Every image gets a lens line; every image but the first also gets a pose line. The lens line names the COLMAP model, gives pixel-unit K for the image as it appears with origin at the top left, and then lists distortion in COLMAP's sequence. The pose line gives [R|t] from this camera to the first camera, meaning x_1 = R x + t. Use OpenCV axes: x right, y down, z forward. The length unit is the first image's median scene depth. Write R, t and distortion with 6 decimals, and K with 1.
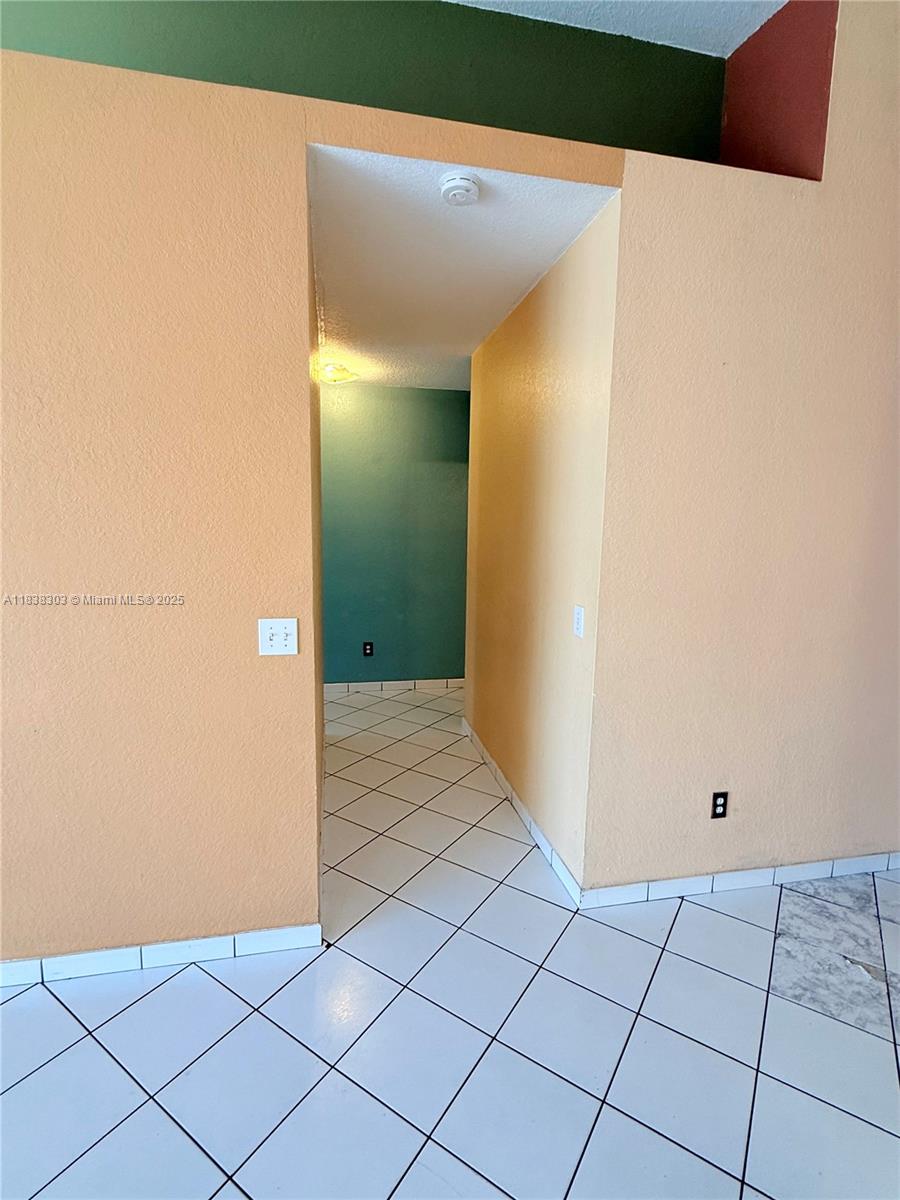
lens RADIAL K [[569.5, 0, 449.3], [0, 569.5, 598.1], [0, 0, 1]] dist [-0.000590, 0.000558]
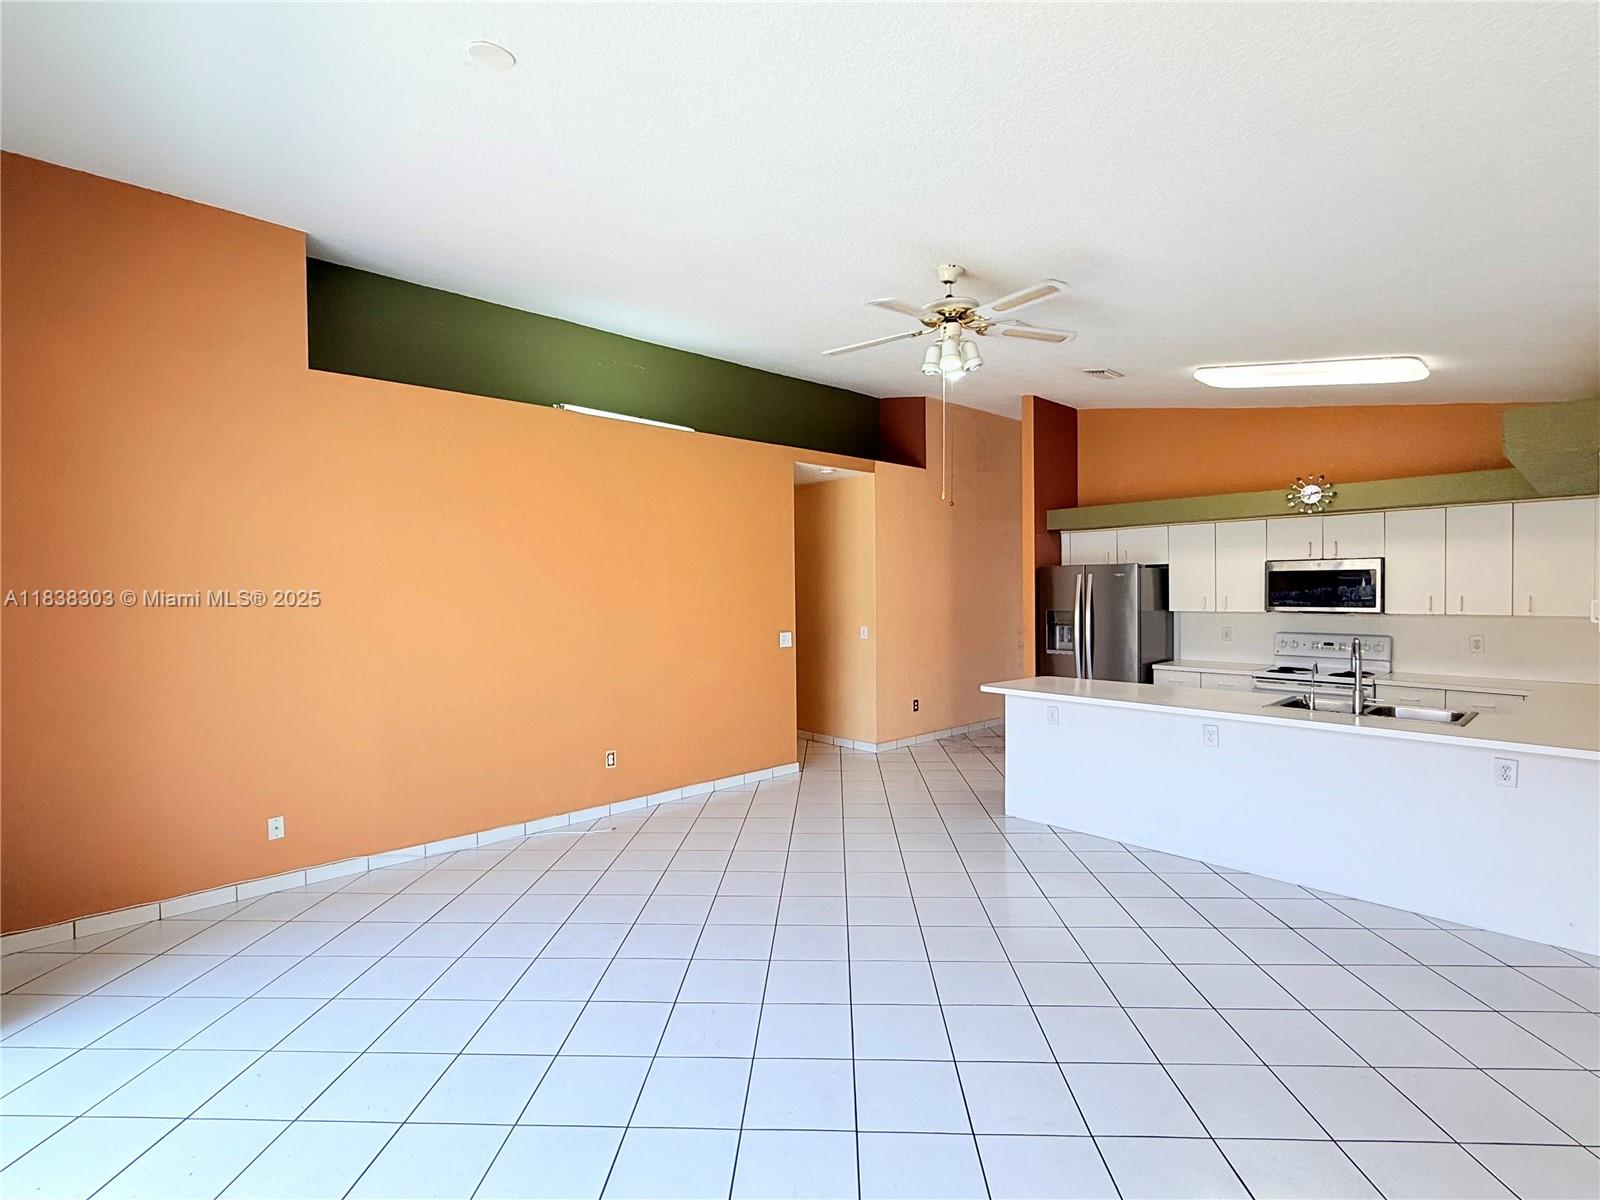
lens RADIAL K [[759.3, 0, 797.6], [0, 759.3, 597.6], [0, 0, 1]] dist [-0.000590, 0.000558]
pose [[0.859308, -0.032014, 0.510455, -1.663645], [0.093803, 0.990975, -0.095760, 0.175887], [-0.502783, 0.130169, 0.854556, -1.638407]]
